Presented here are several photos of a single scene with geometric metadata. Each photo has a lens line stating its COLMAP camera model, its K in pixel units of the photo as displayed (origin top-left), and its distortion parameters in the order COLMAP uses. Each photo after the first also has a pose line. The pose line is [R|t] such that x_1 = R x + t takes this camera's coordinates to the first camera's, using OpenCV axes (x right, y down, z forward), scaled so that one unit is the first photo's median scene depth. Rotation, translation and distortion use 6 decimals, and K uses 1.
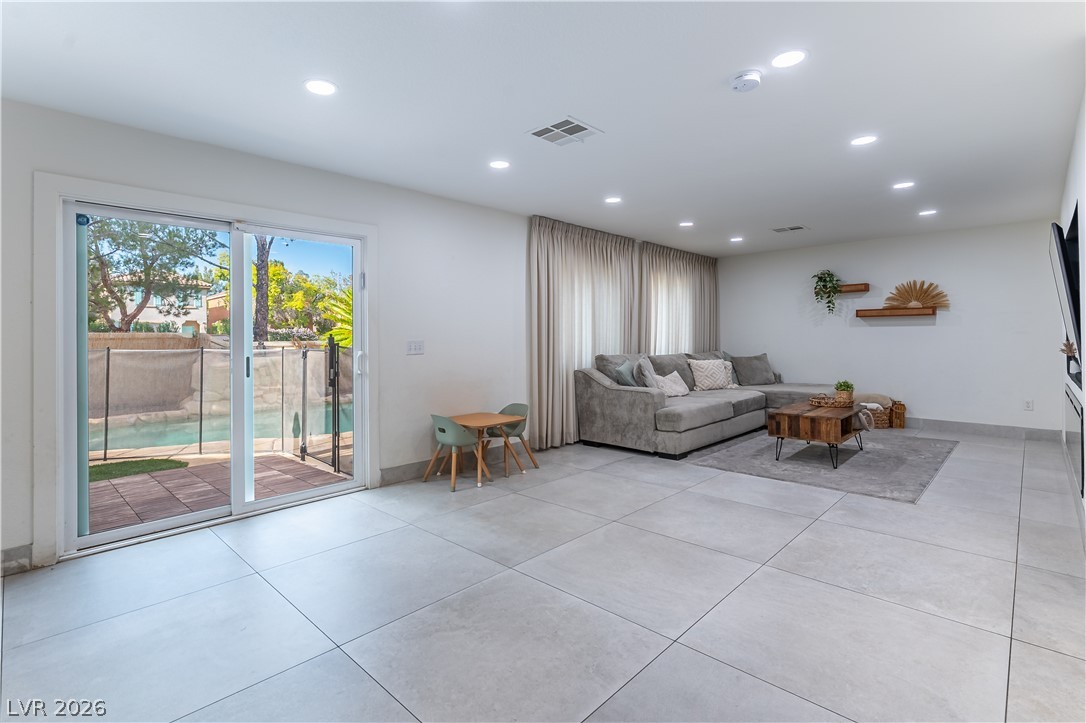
lens RADIAL K [[508.8, 0, 498.5], [0, 508.8, 339.7], [0, 0, 1]] dist [-0.000150, -0.000107]
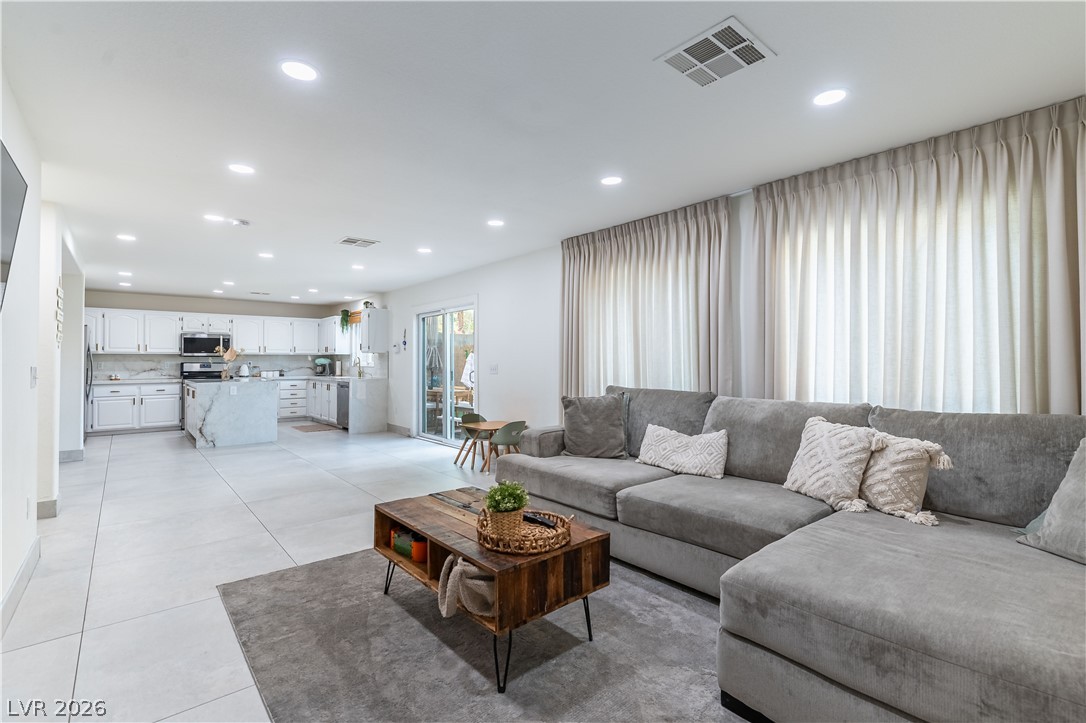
lens RADIAL K [[474.9, 0, 548.9], [0, 474.9, 355.0], [0, 0, 1]] dist [0.001815, 0.000233]
pose [[-0.032701, -0.006806, -0.999442, 1.493231], [-0.000353, 0.999977, -0.006798, -0.019848], [0.999465, 0.000130, -0.032703, 1.496541]]
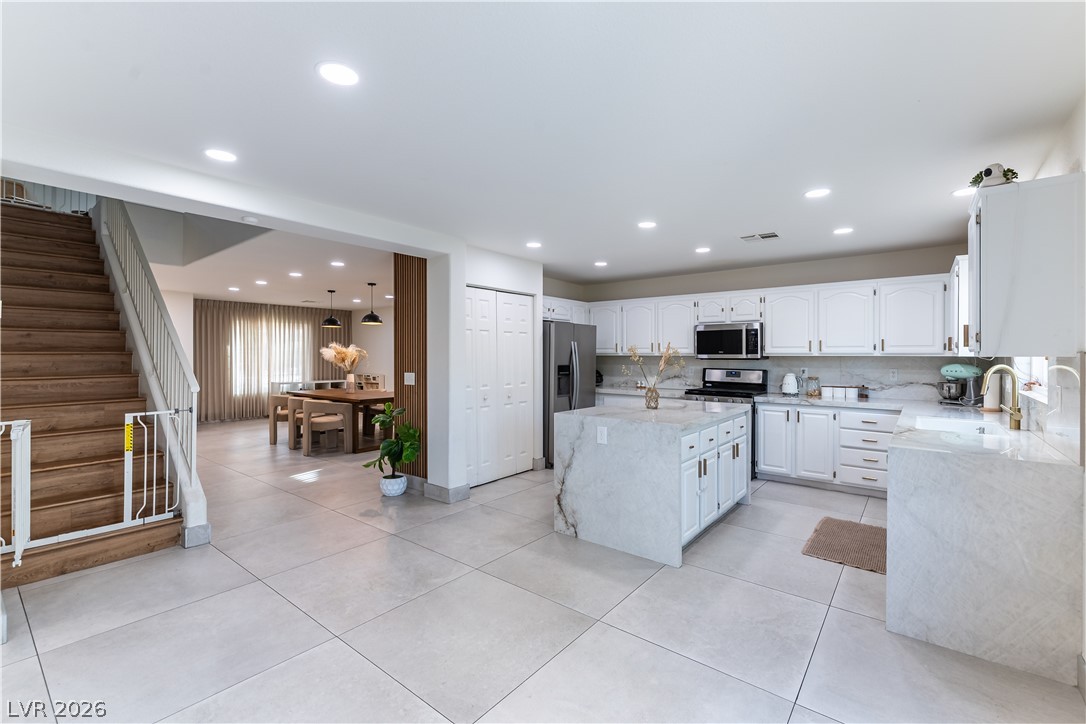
lens RADIAL K [[474.9, 0, 548.9], [0, 474.9, 355.5], [0, 0, 1]] dist [0.001815, 0.000233]
pose [[-0.988486, 0.004134, -0.151255, -0.197705], [0.003208, 0.999975, 0.006362, -0.055523], [0.151277, 0.005803, -0.988474, 1.066276]]
